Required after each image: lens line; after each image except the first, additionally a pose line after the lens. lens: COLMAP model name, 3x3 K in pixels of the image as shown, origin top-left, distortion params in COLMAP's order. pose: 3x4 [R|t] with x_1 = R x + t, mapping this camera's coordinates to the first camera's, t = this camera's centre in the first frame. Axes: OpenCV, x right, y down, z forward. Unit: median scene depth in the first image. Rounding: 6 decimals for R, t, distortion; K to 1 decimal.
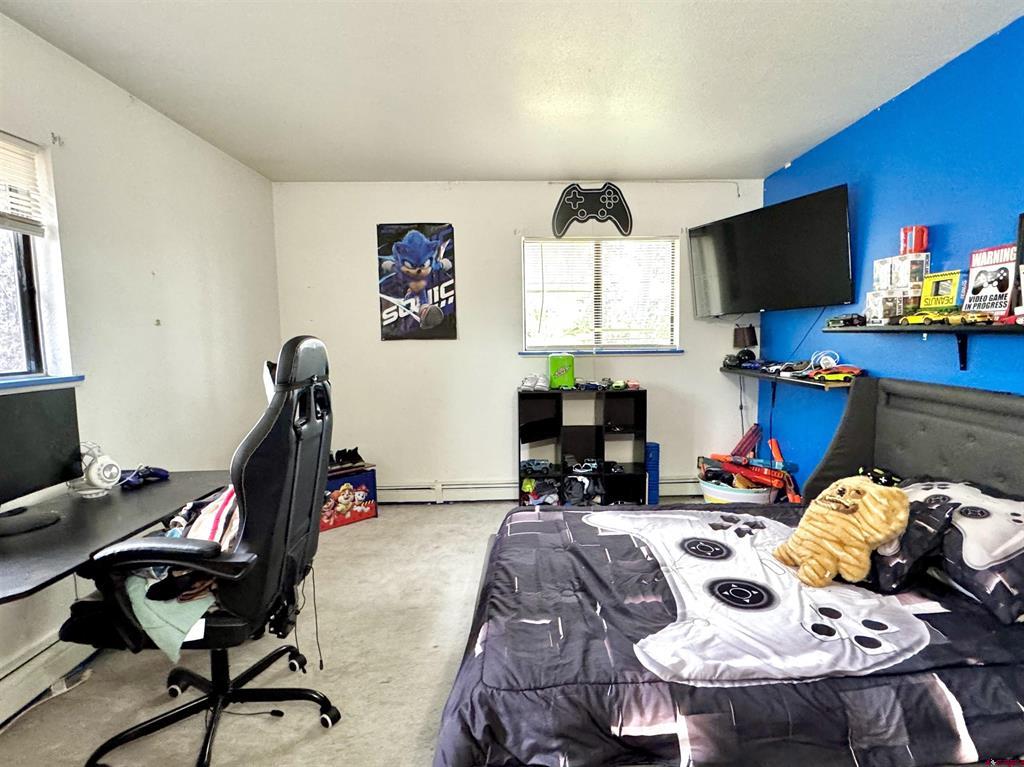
lens RADIAL K [[508.1, 0, 535.2], [0, 508.1, 383.9], [0, 0, 1]] dist [-0.001166, 0.000379]
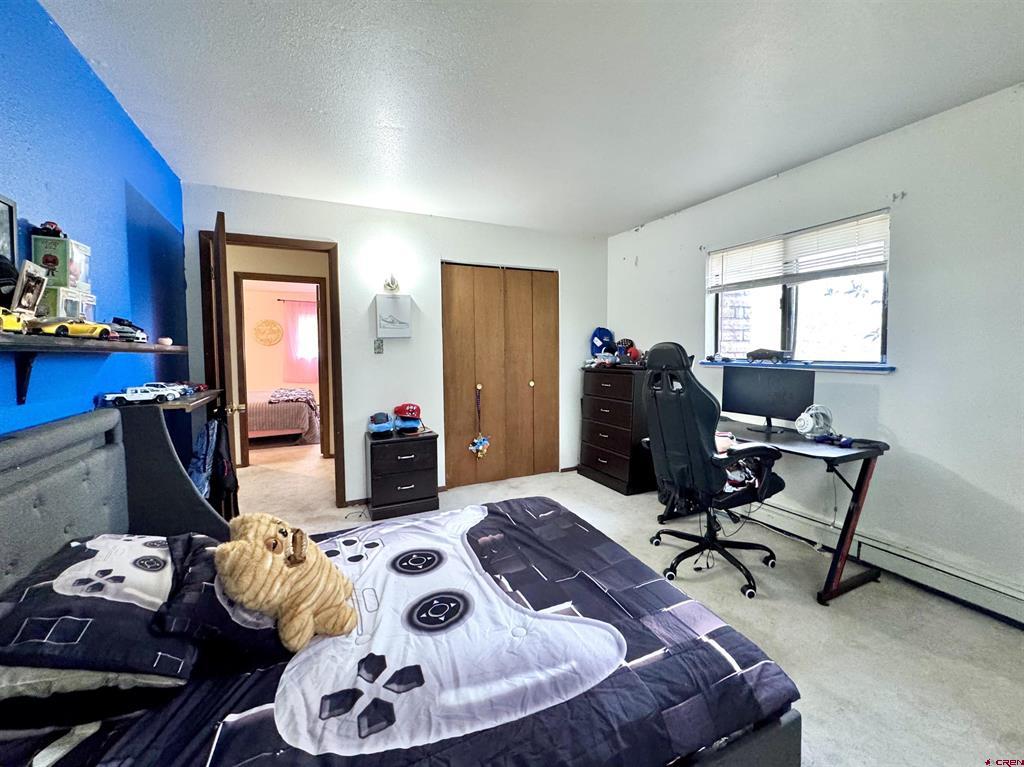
lens RADIAL K [[420.1, 0, 514.2], [0, 420.1, 369.3], [0, 0, 1]] dist [-0.001028, 0.000035]
pose [[-0.913787, 0.040448, -0.404176, 0.418240], [-0.020372, 0.989214, 0.145054, -0.134521], [0.405684, 0.140782, -0.903106, 1.394142]]
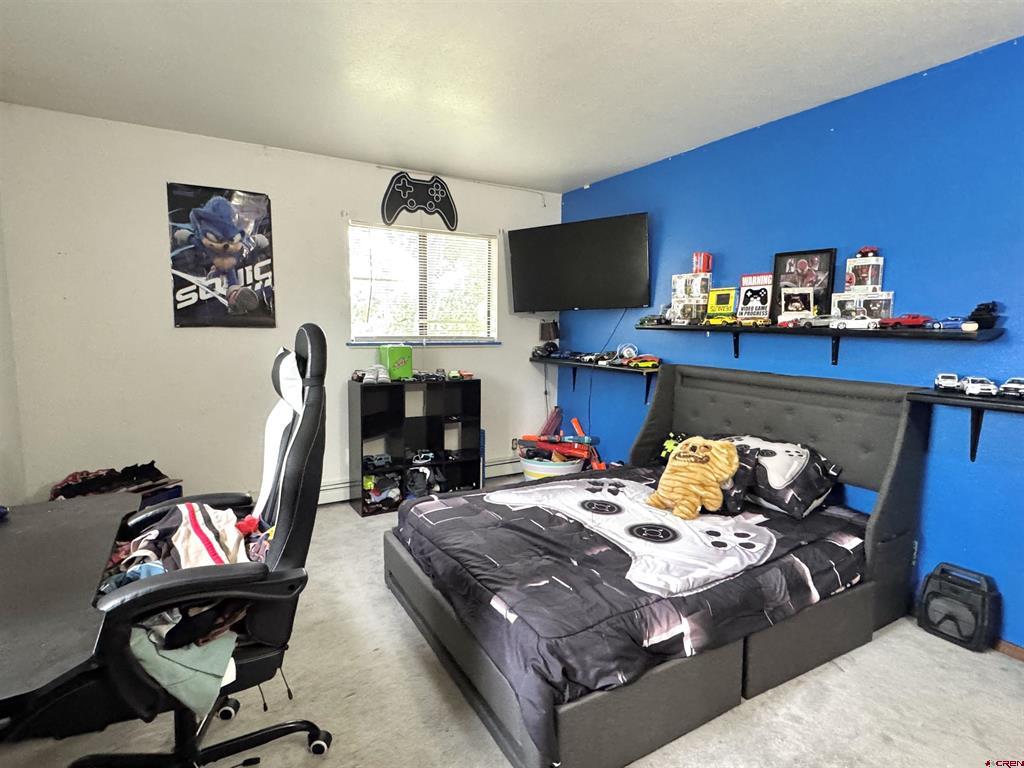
lens RADIAL K [[525.2, 0, 512.0], [0, 525.2, 384.0], [0, 0, 1]] dist [-0.000350, -0.000002]
pose [[0.876000, -0.030721, 0.481331, -0.386832], [0.023525, 0.999503, 0.020980, 0.000379], [-0.481737, -0.007055, 0.876288, 0.008530]]
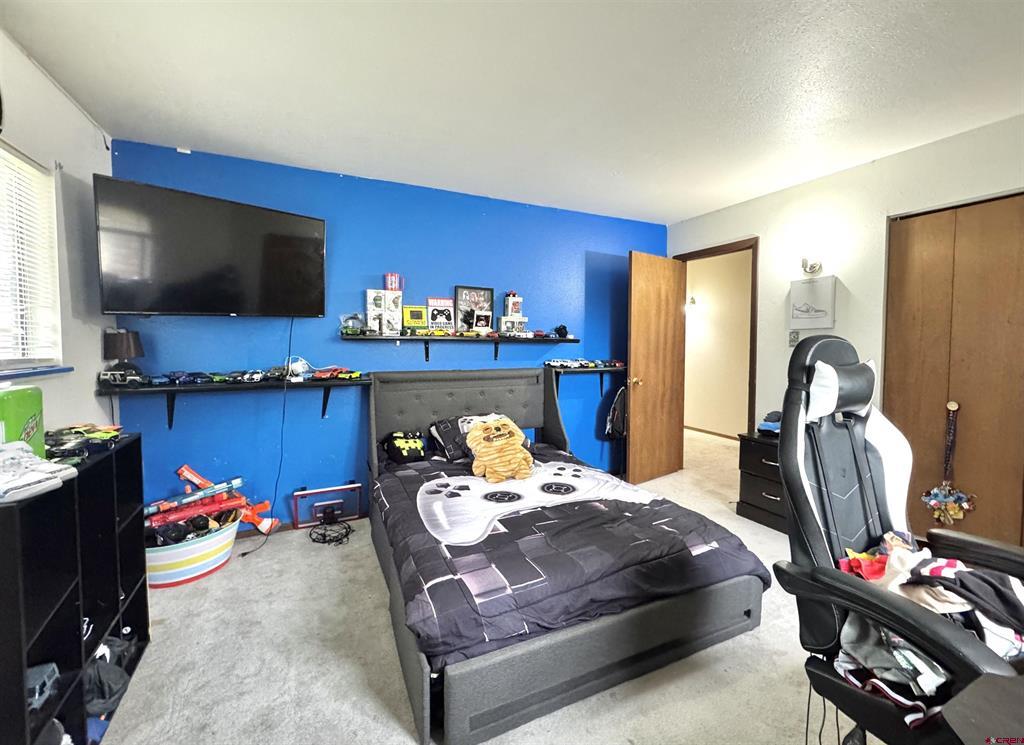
lens RADIAL K [[430.6, 0, 508.2], [0, 430.6, 359.8], [0, 0, 1]] dist [0.002069, 0.000094]
pose [[-0.392938, -0.030783, 0.919050, -0.630984], [0.091938, 0.993117, 0.072572, -0.107851], [-0.914958, 0.113011, -0.387403, 1.215122]]
